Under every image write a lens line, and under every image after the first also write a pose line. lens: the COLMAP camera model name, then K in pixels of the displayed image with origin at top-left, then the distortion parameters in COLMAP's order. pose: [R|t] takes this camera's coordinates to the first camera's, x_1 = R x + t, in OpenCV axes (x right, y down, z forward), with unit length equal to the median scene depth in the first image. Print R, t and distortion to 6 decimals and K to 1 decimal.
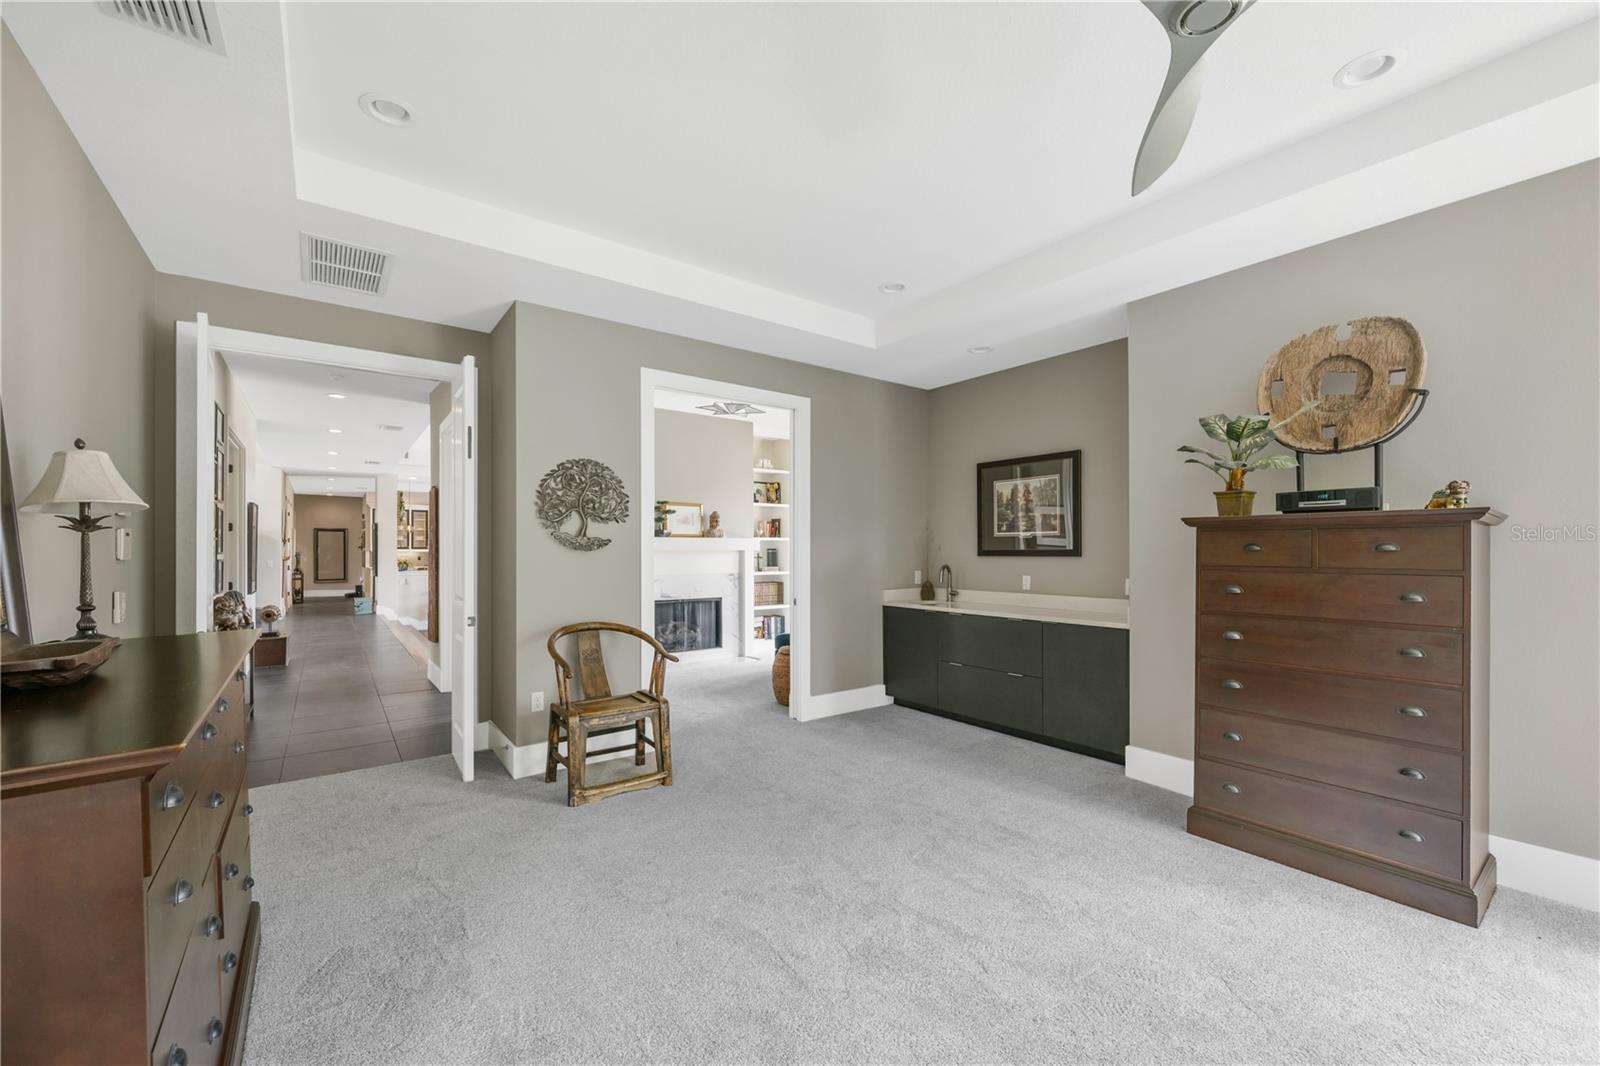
lens RADIAL K [[641.0, 0, 801.3], [0, 641.0, 554.3], [0, 0, 1]] dist [0.000273, 0.000011]
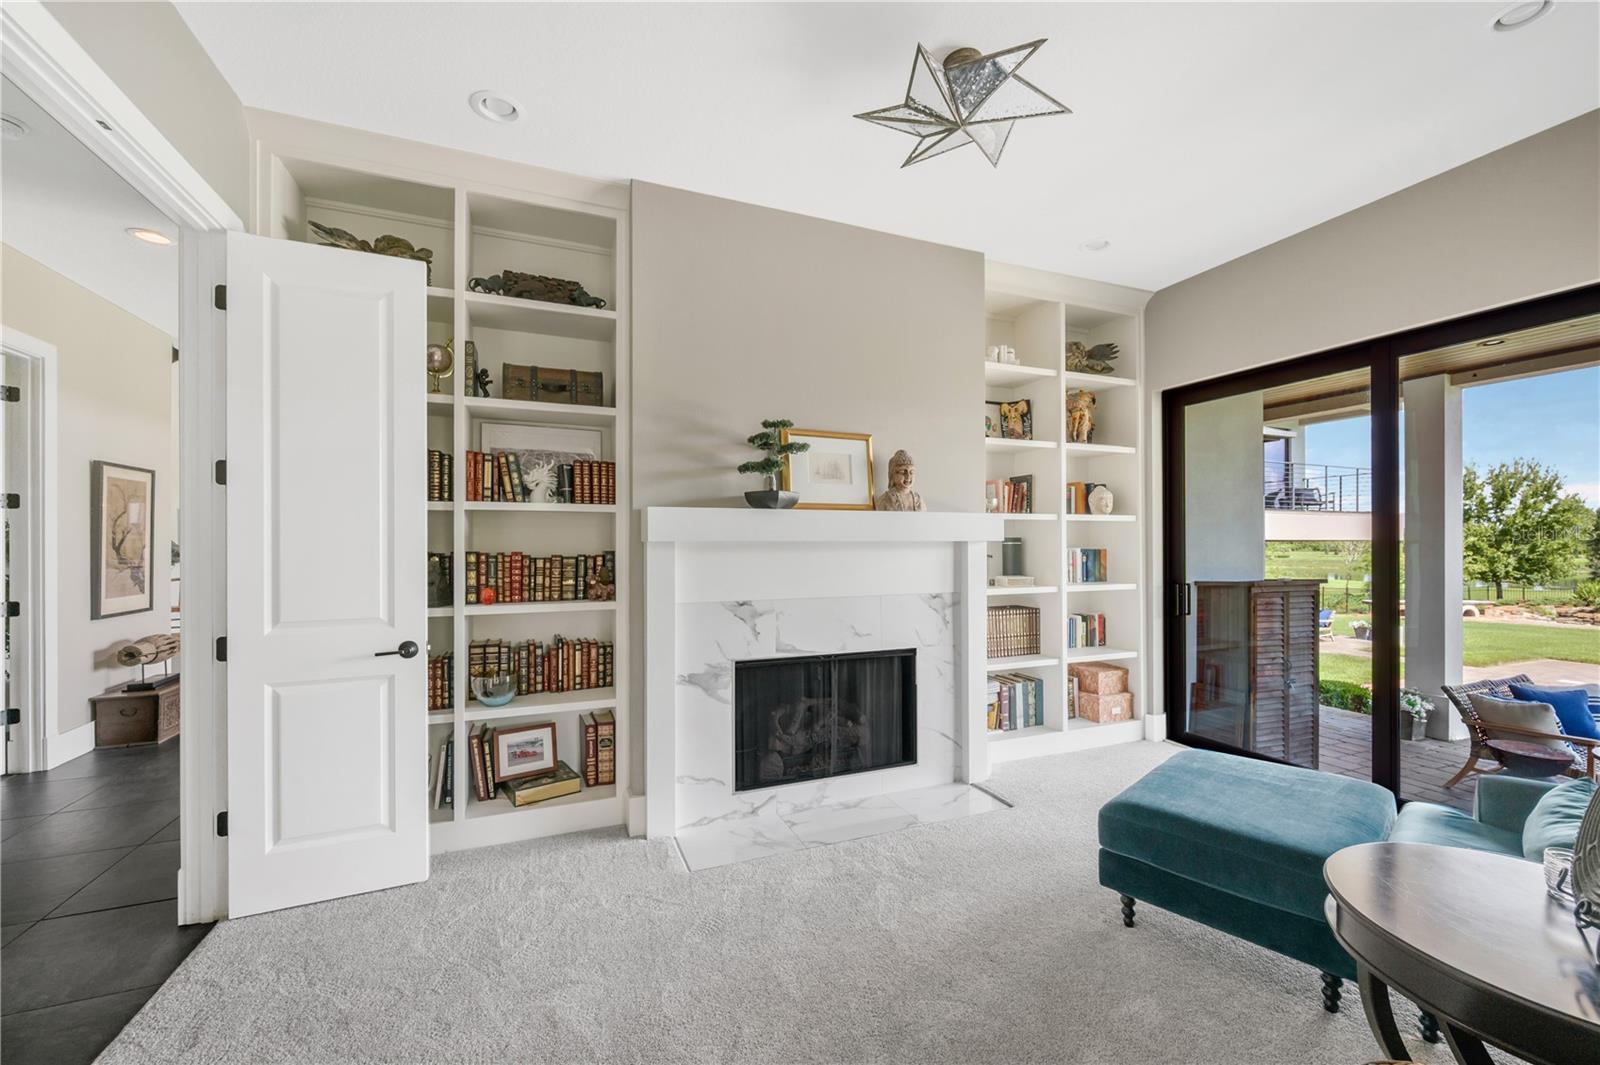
lens RADIAL K [[634.1, 0, 799.5], [0, 634.1, 538.9], [0, 0, 1]] dist [-0.000035, -0.000014]
pose [[0.967821, -0.002537, -0.251627, -0.091251], [0.000114, 0.999953, -0.009645, -0.003465], [0.251640, 0.009306, 0.967776, 0.556509]]
